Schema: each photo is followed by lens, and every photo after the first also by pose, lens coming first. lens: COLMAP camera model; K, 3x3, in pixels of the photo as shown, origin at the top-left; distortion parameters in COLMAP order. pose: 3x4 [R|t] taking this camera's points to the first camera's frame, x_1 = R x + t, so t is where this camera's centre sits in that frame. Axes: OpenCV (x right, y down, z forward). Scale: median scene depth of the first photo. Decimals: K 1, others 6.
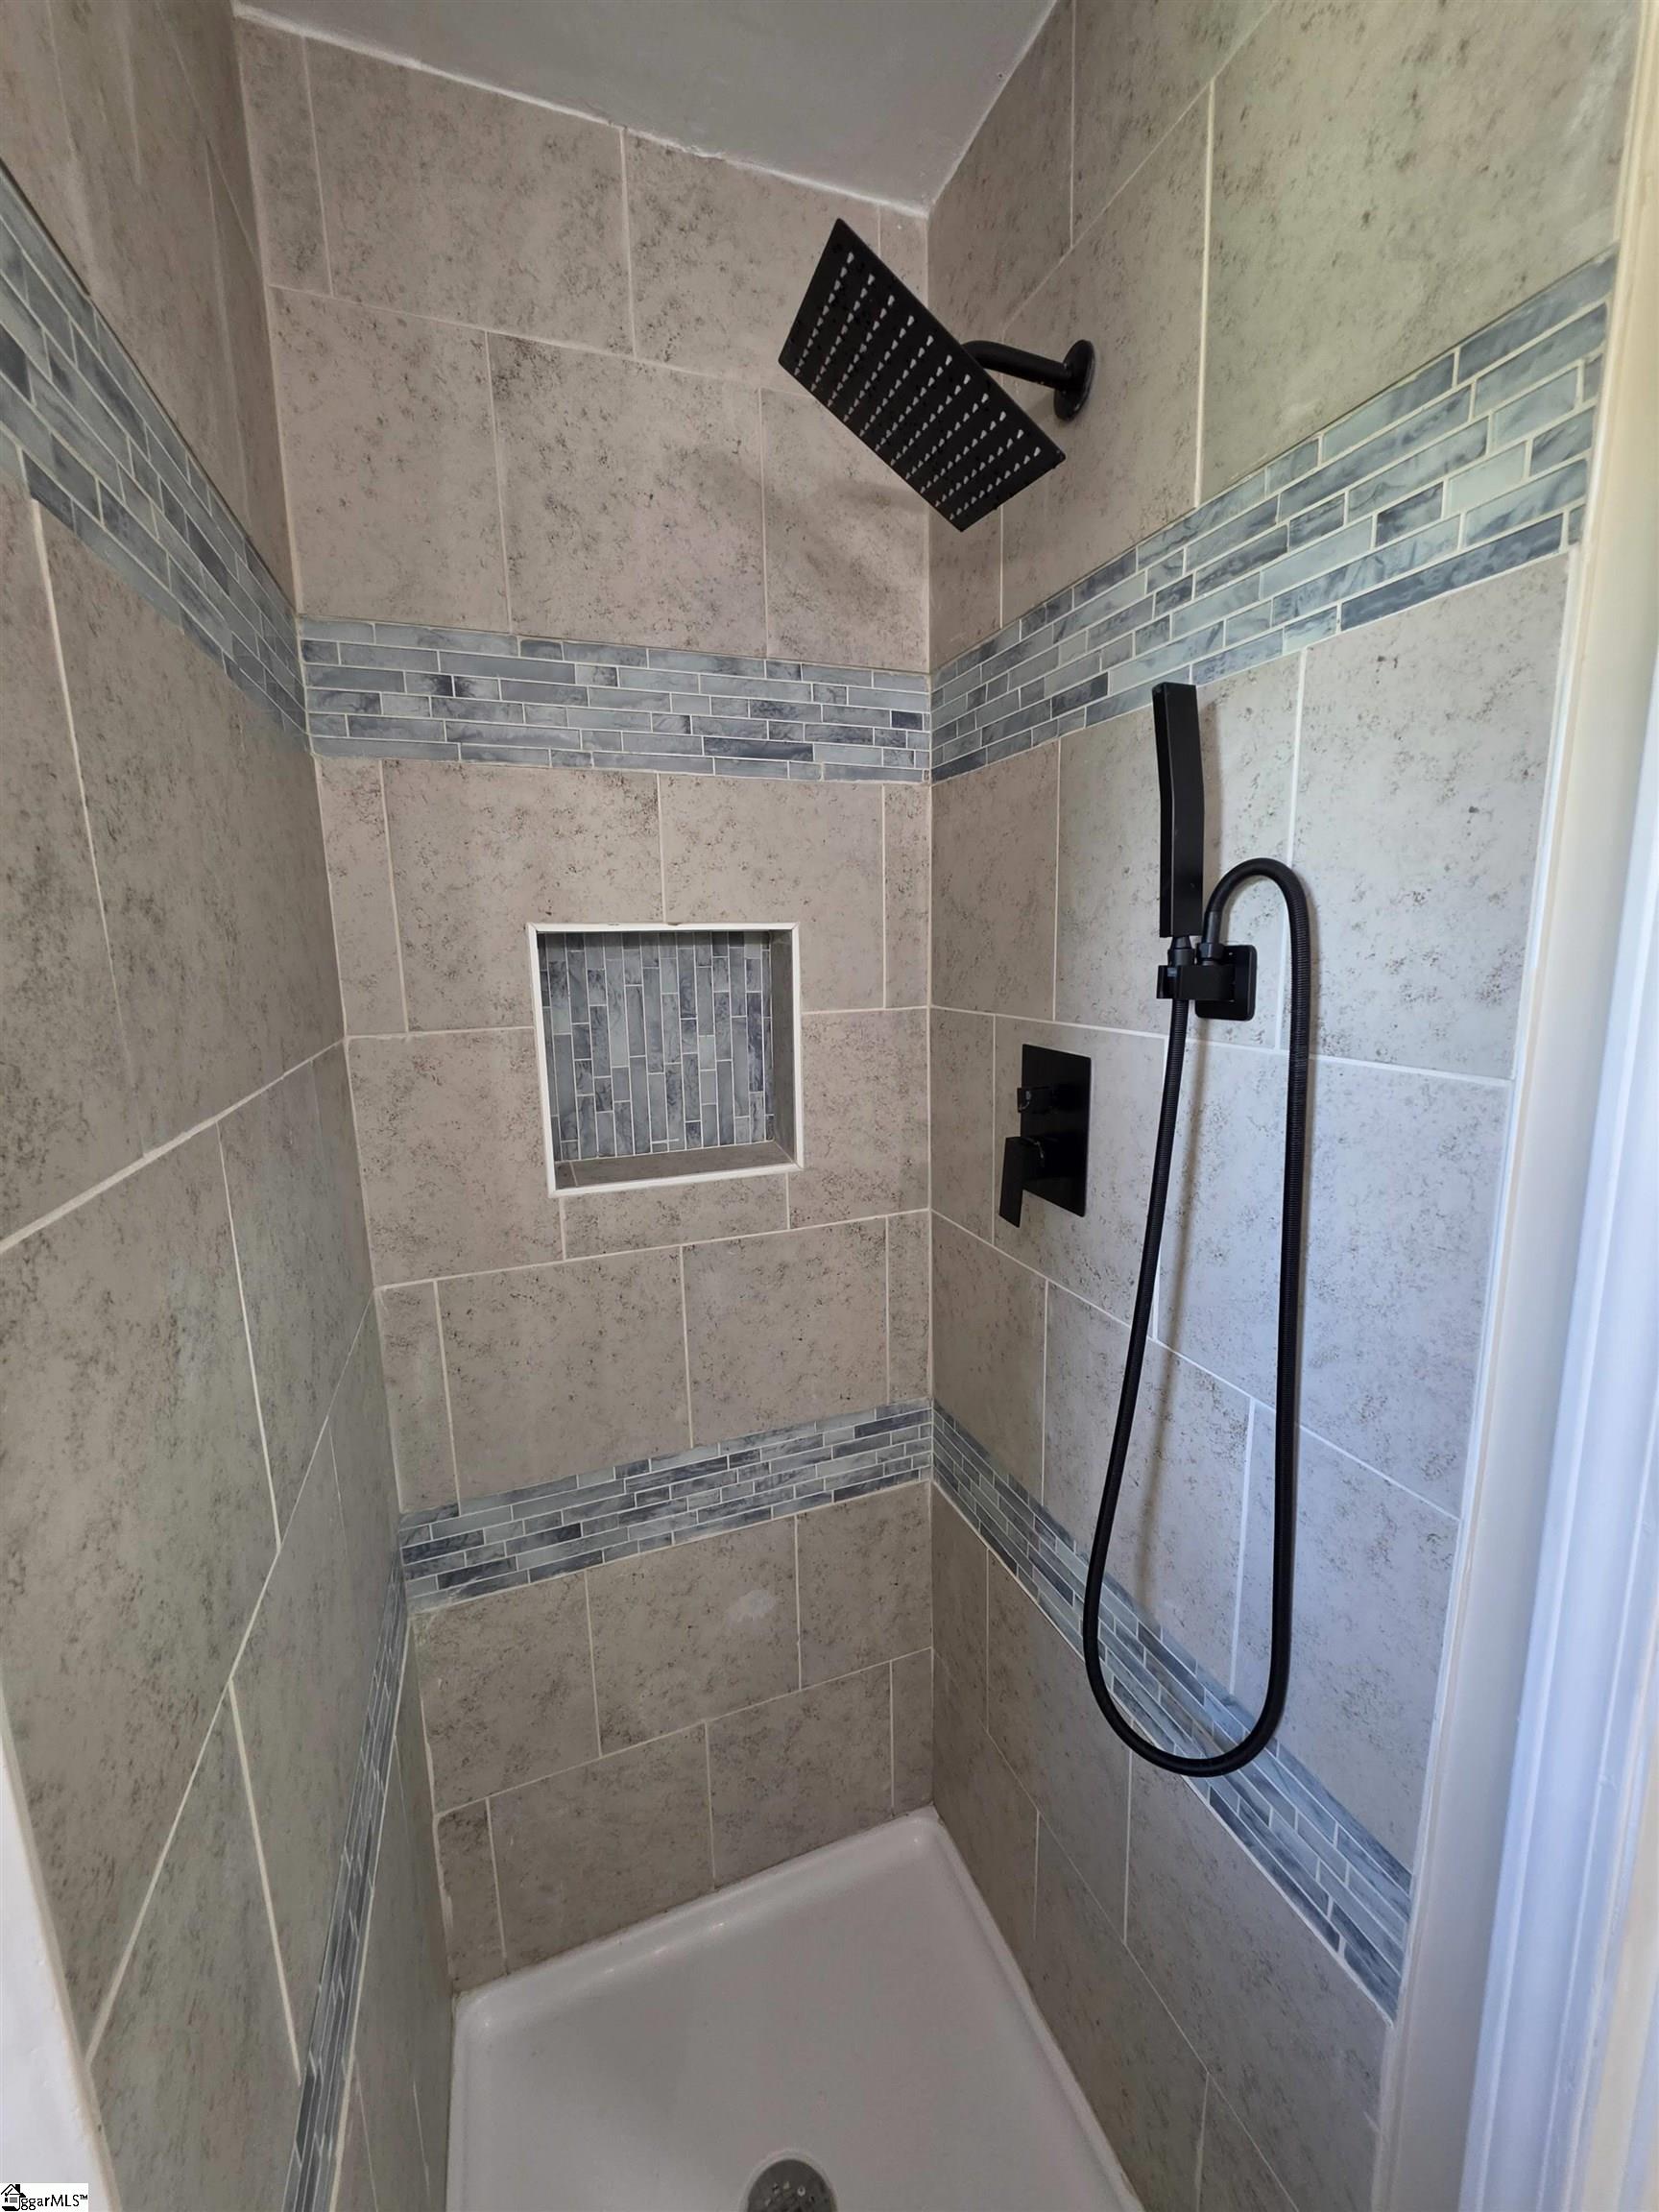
lens RADIAL K [[882.2, 0, 840.5], [0, 882.2, 1104.5], [0, 0, 1]] dist [-0.002539, 0.001145]
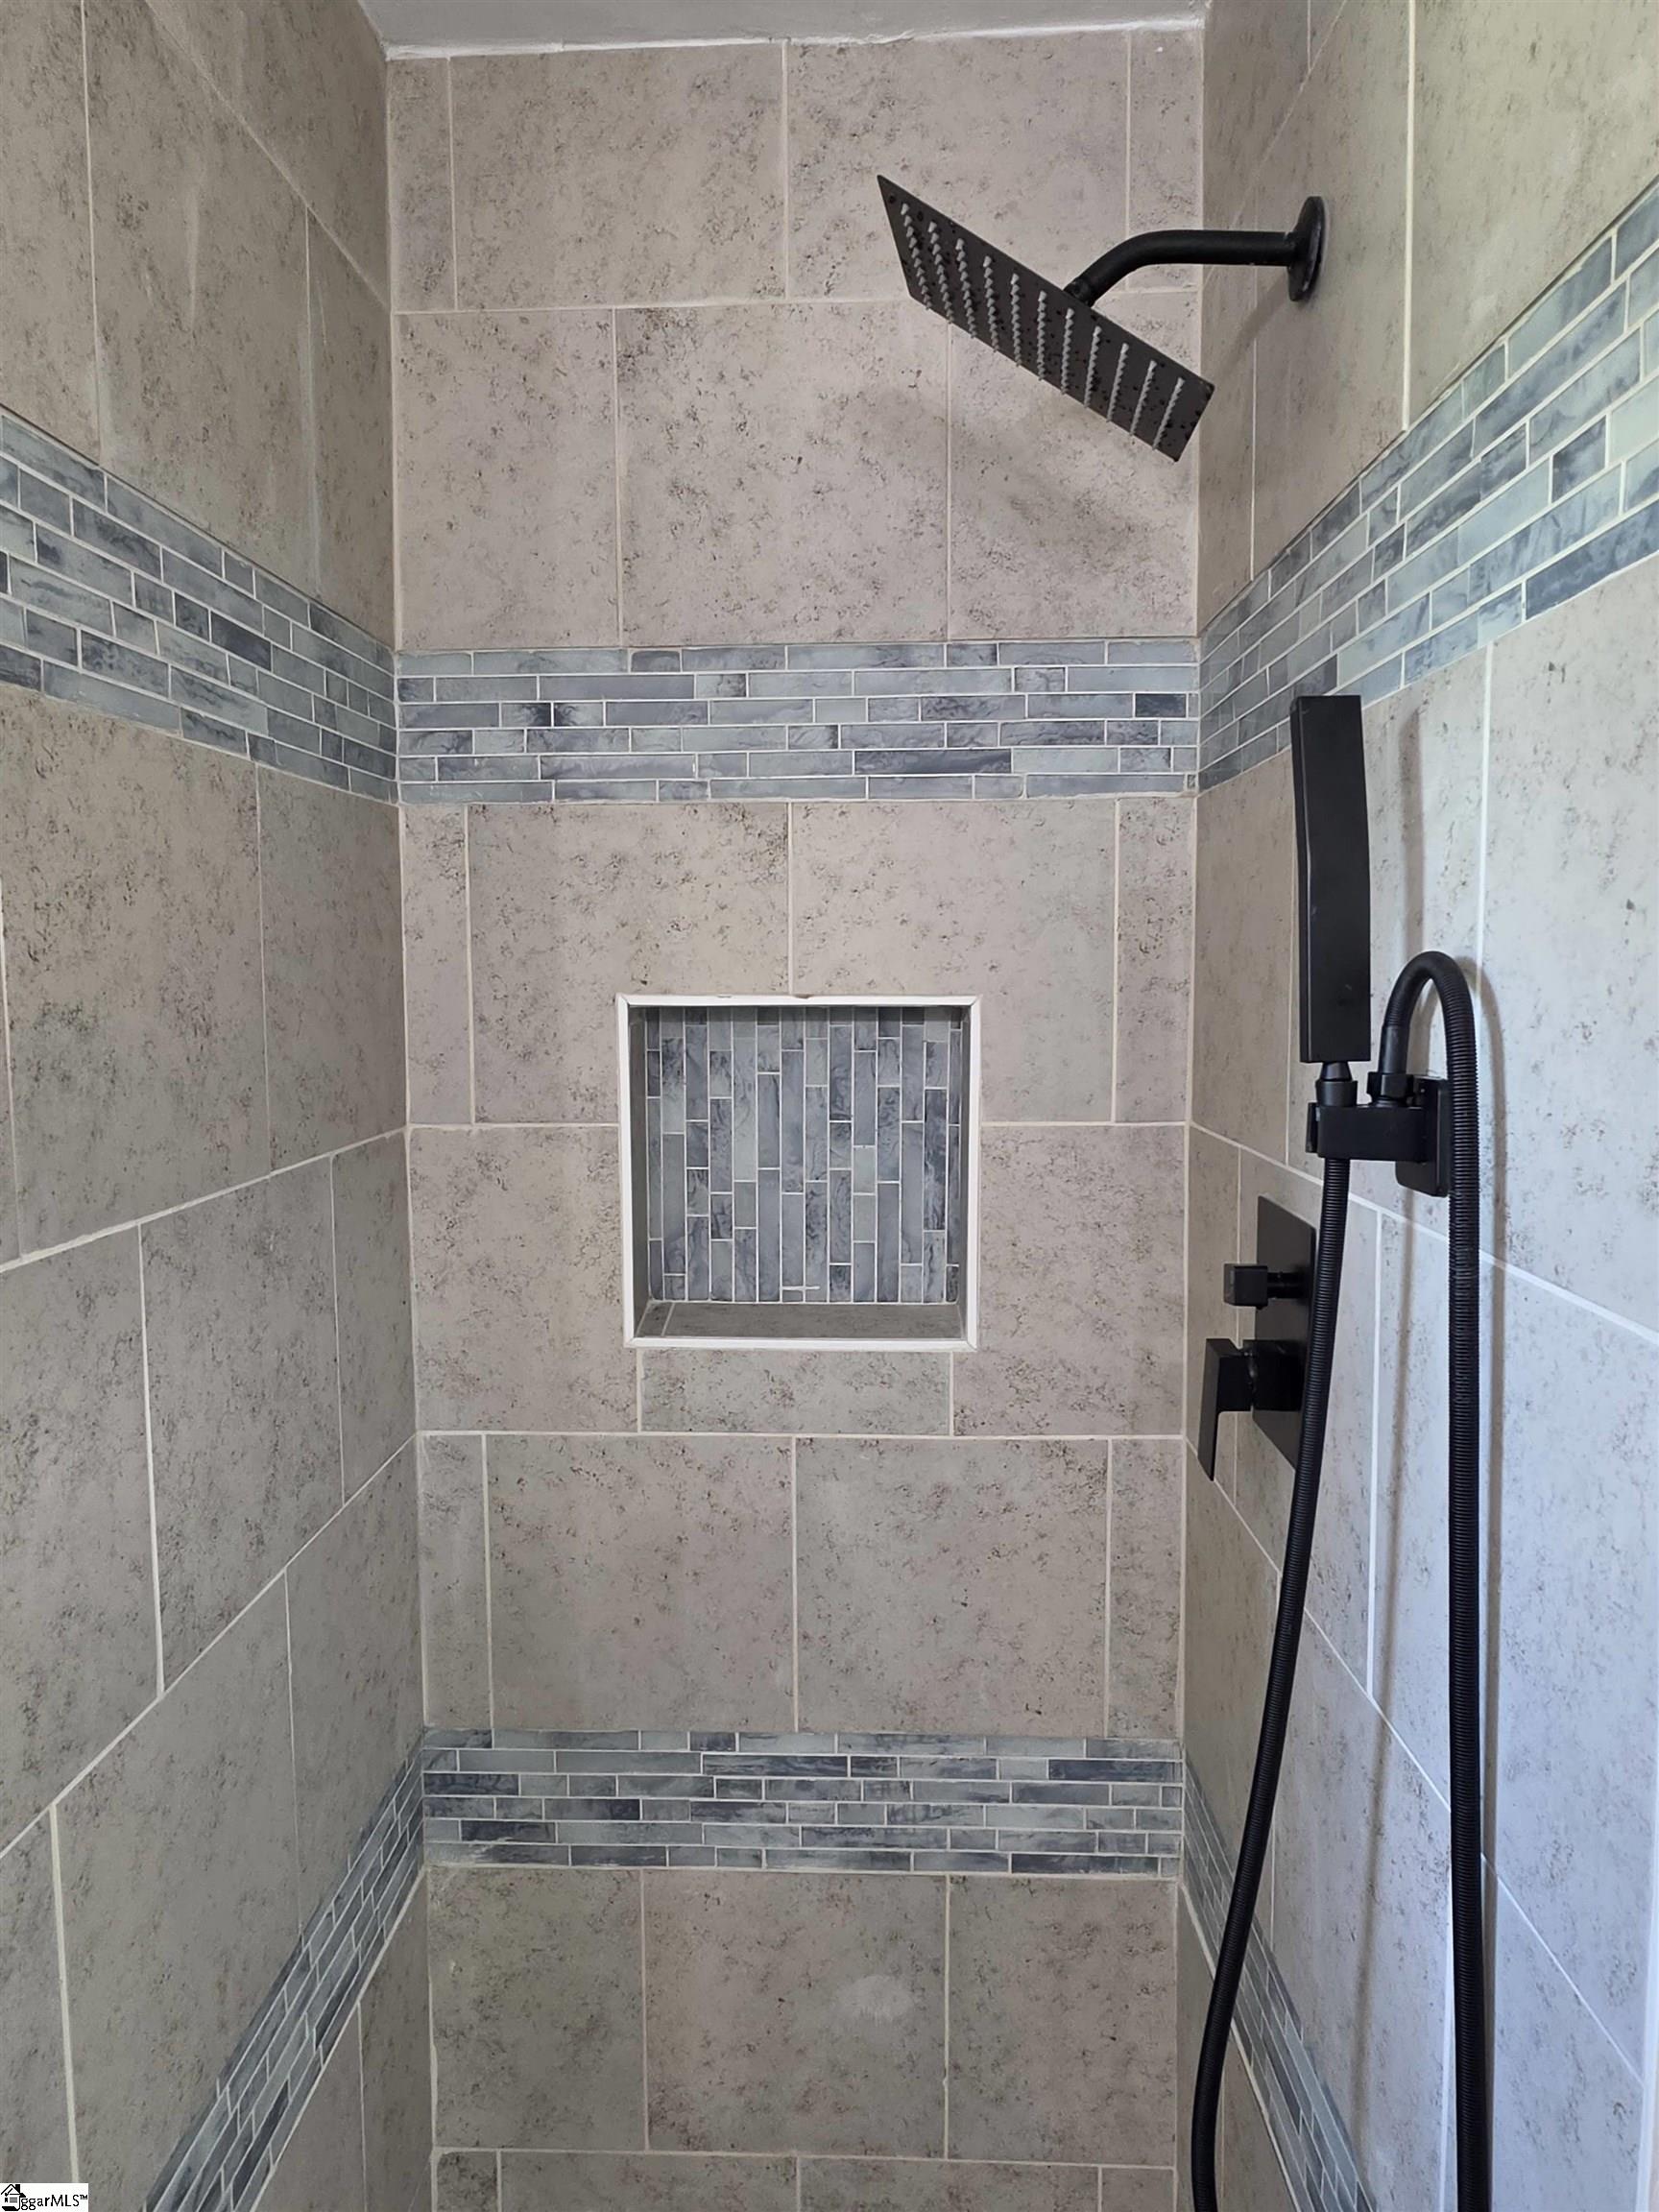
lens RADIAL K [[1413.6, 0, 825.0], [0, 1413.6, 1094.7], [0, 0, 1]] dist [-0.000441, -0.001673]
pose [[0.916376, 0.049991, -0.397186, 0.326069], [-0.085175, 0.993802, -0.071431, -0.041372], [0.391153, 0.099288, 0.914954, -0.081121]]
